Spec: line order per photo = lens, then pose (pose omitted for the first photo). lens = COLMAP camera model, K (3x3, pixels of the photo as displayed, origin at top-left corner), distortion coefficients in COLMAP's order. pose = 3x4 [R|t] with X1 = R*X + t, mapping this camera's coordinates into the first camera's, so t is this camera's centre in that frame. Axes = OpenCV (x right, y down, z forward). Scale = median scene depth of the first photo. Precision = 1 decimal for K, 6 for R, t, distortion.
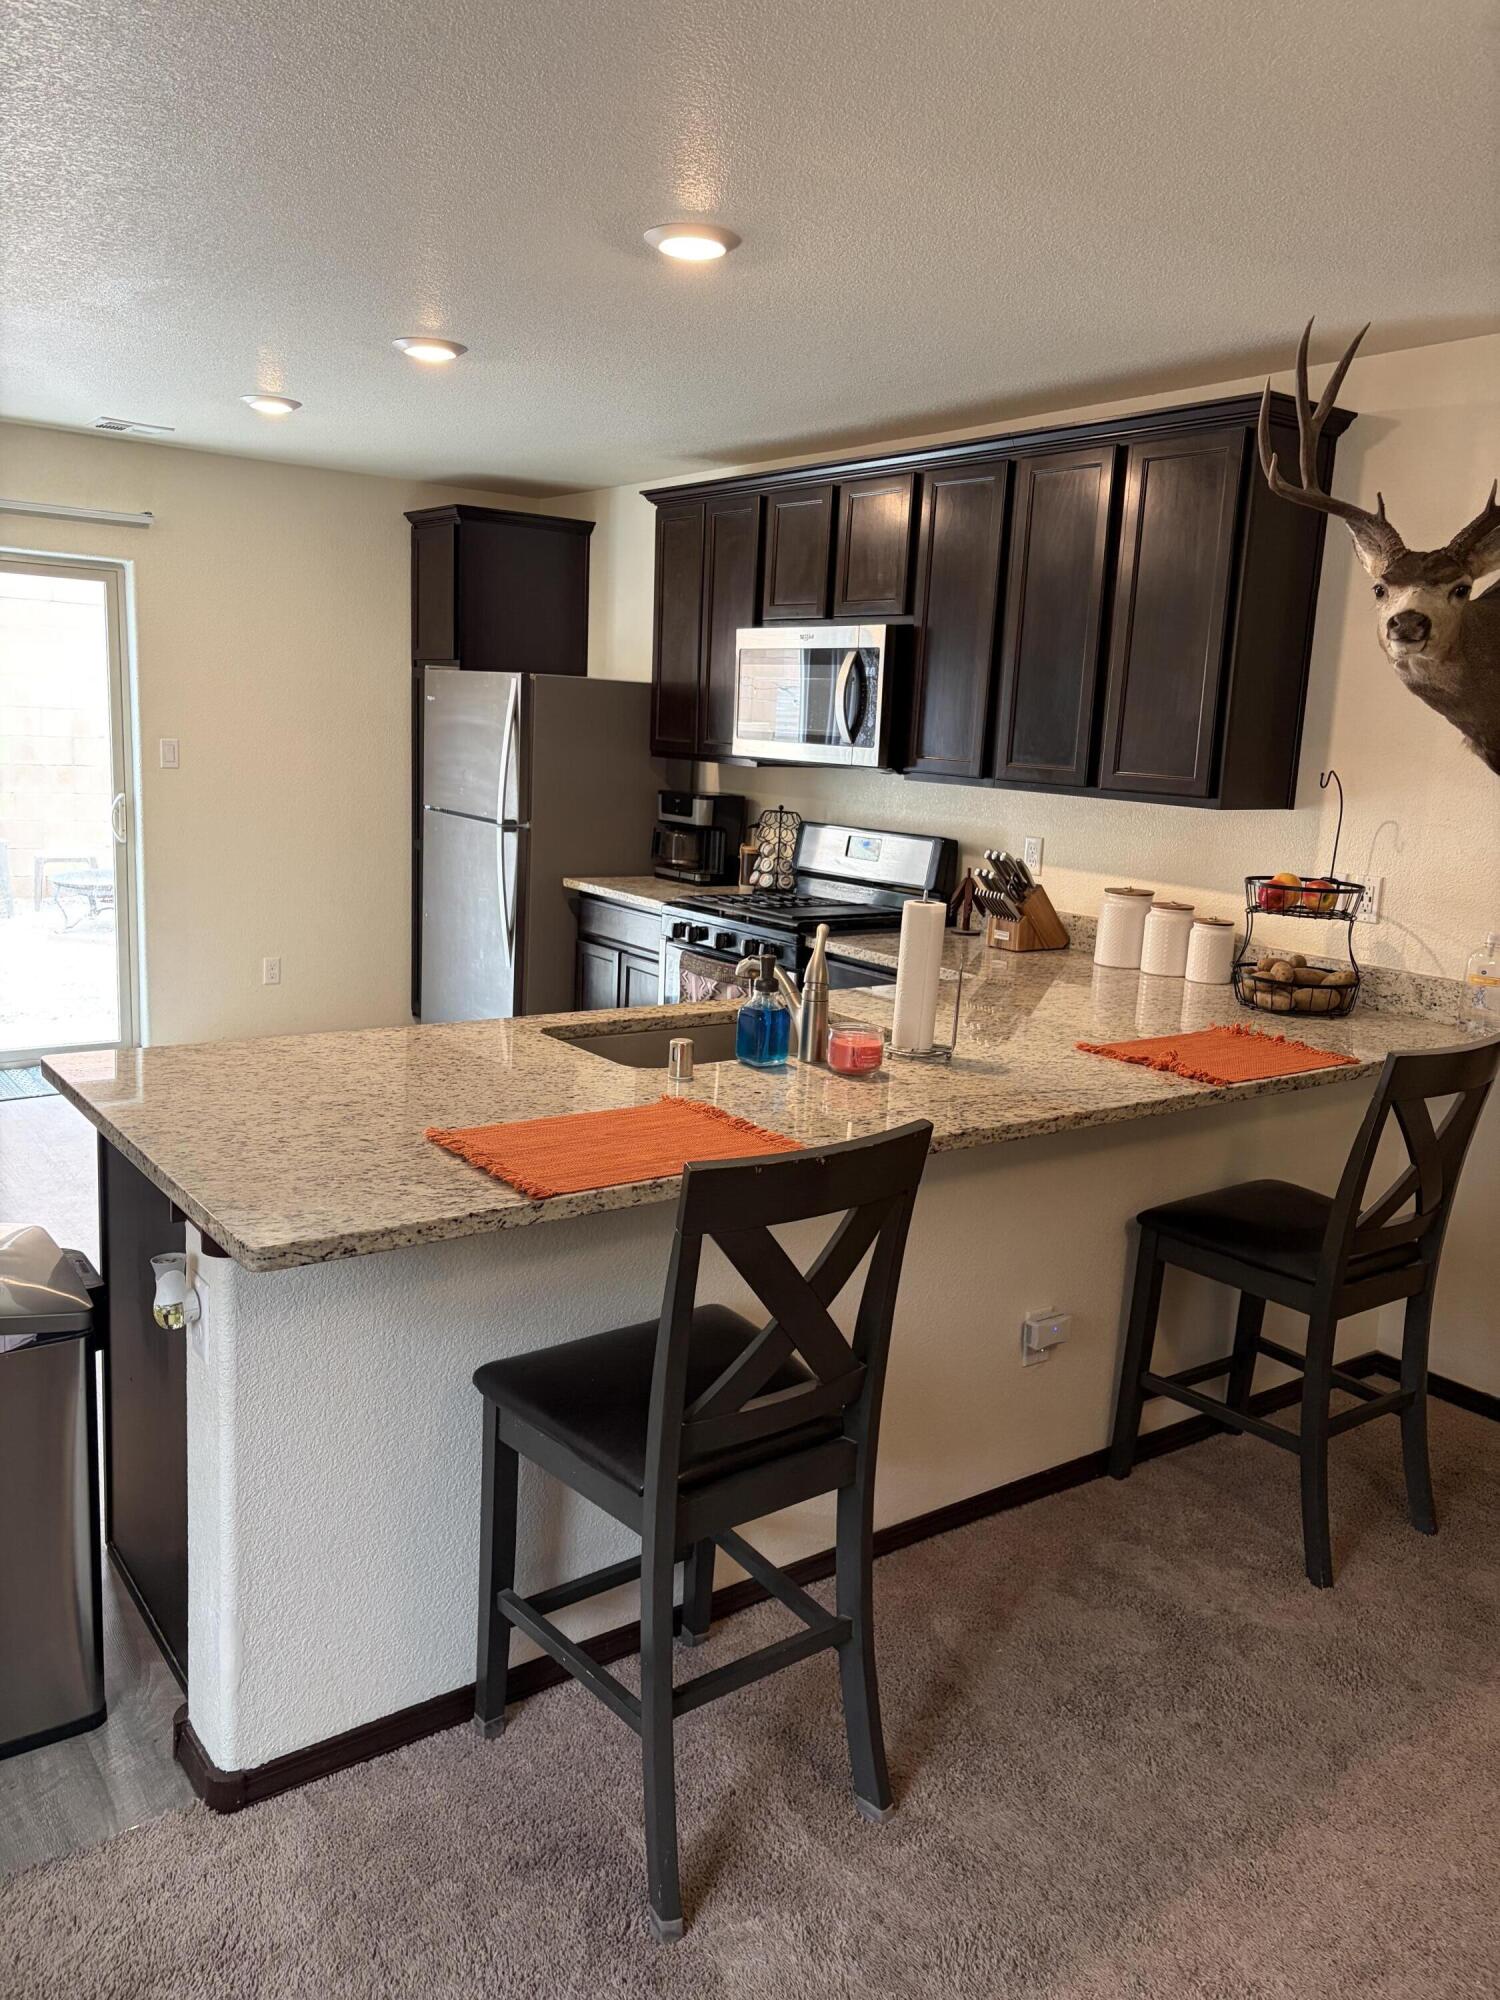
lens RADIAL K [[1495.4, 0, 762.0], [0, 1495.4, 991.9], [0, 0, 1]] dist [-0.001137, -0.006490]
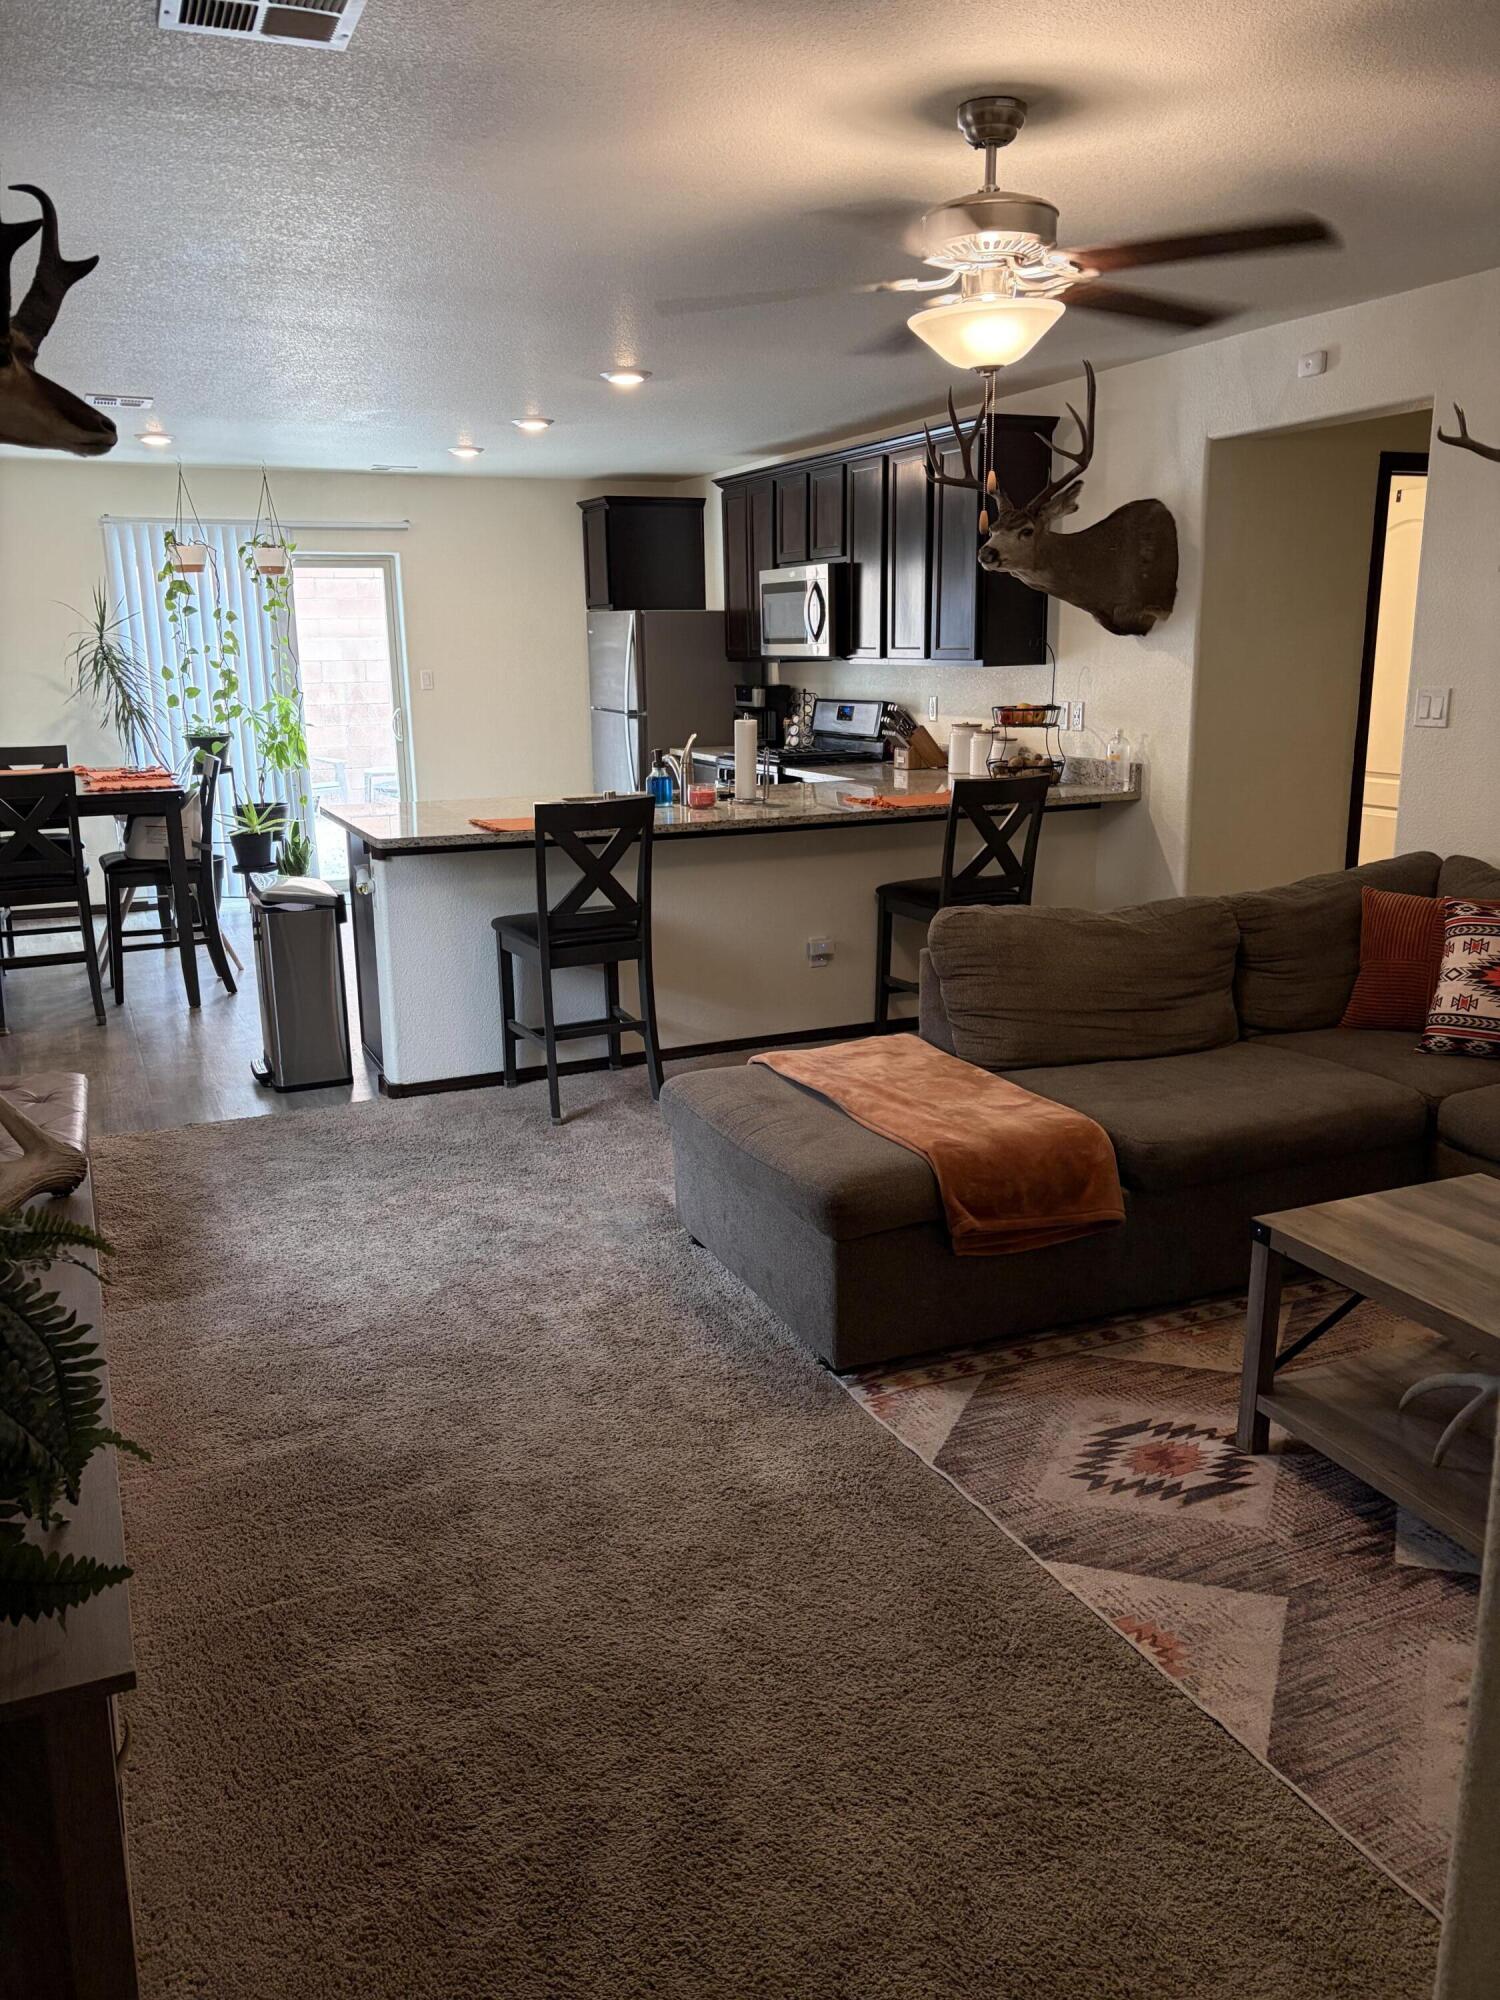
lens RADIAL K [[1495.4, 0, 746.3], [0, 1495.4, 1011.8], [0, 0, 1]] dist [-0.001137, -0.006490]
pose [[0.974403, -0.009118, -0.224625, 0.293104], [0.022302, 0.998169, 0.056225, 0.112134], [0.223701, -0.059795, 0.972822, -0.482748]]
